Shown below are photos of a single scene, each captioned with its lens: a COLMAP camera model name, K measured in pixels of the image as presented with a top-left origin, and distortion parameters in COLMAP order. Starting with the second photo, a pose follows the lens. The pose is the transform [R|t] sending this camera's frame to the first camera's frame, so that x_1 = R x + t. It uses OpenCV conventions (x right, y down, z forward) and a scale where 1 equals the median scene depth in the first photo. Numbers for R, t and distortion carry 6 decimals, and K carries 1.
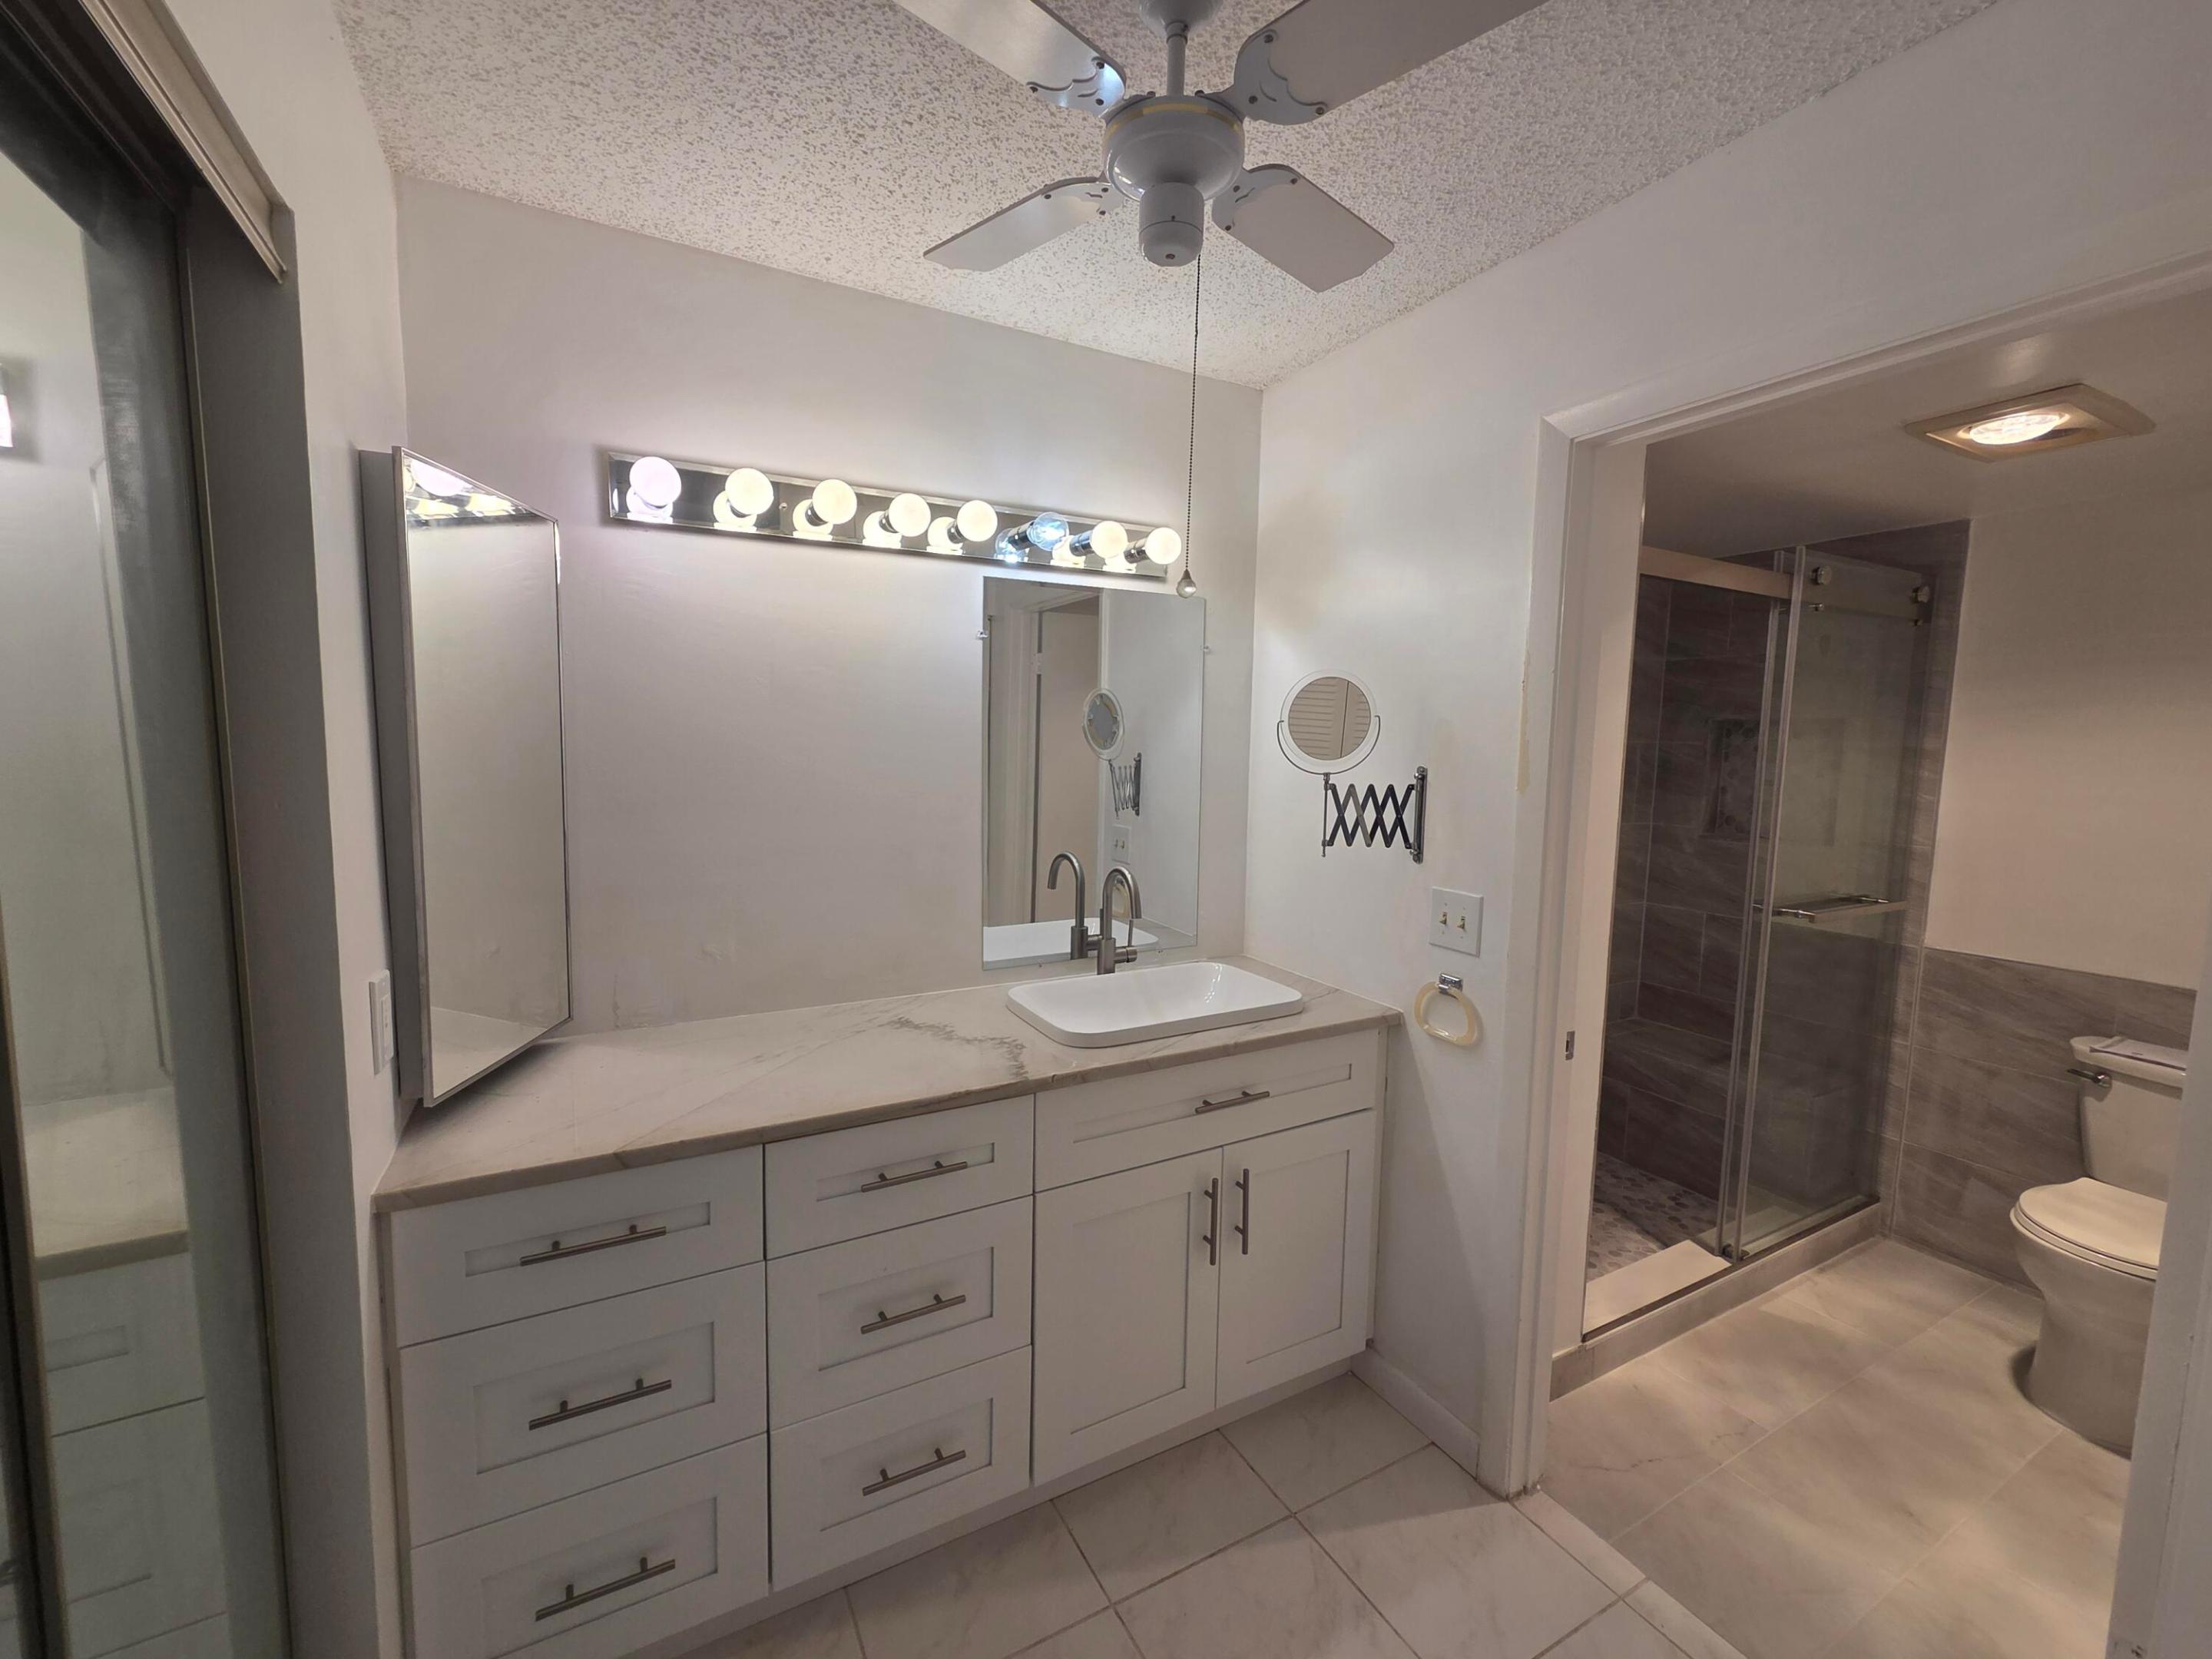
lens RADIAL K [[904.9, 0, 1106.0], [0, 904.9, 829.5], [0, 0, 1]] dist [0.004783, 0.000272]
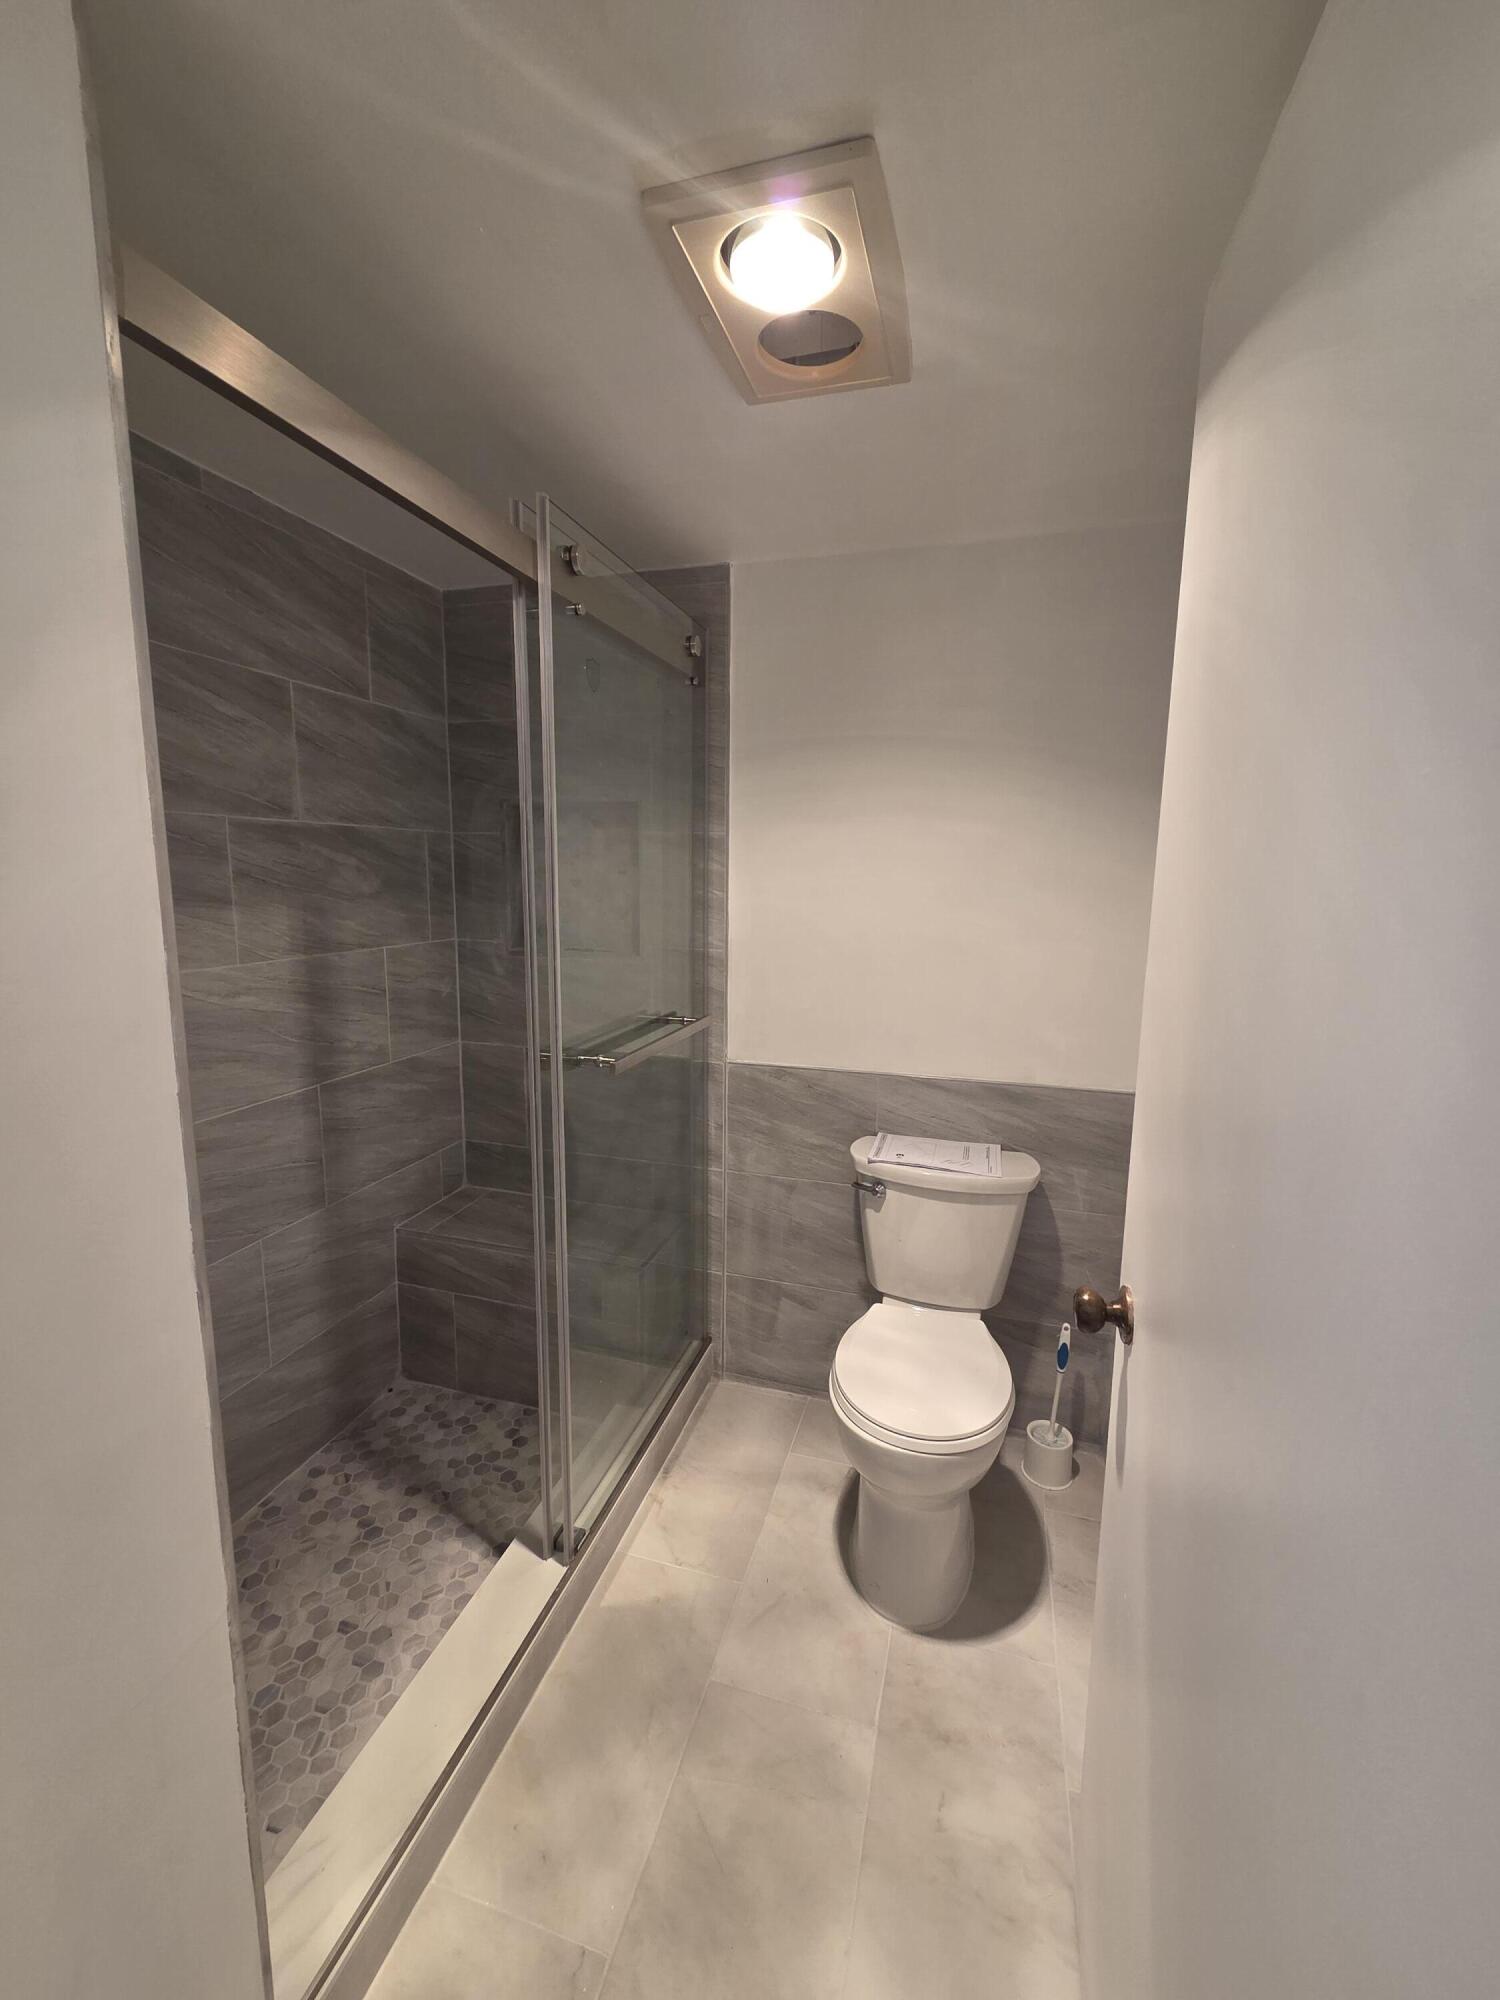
lens RADIAL K [[818.2, 0, 750.9], [0, 818.2, 993.6], [0, 0, 1]] dist [0.004783, 0.000272]
pose [[0.709170, -0.117768, 0.695132, 0.369162], [0.070949, 0.992866, 0.095828, -0.012963], [-0.701458, -0.018639, 0.712467, 0.416083]]
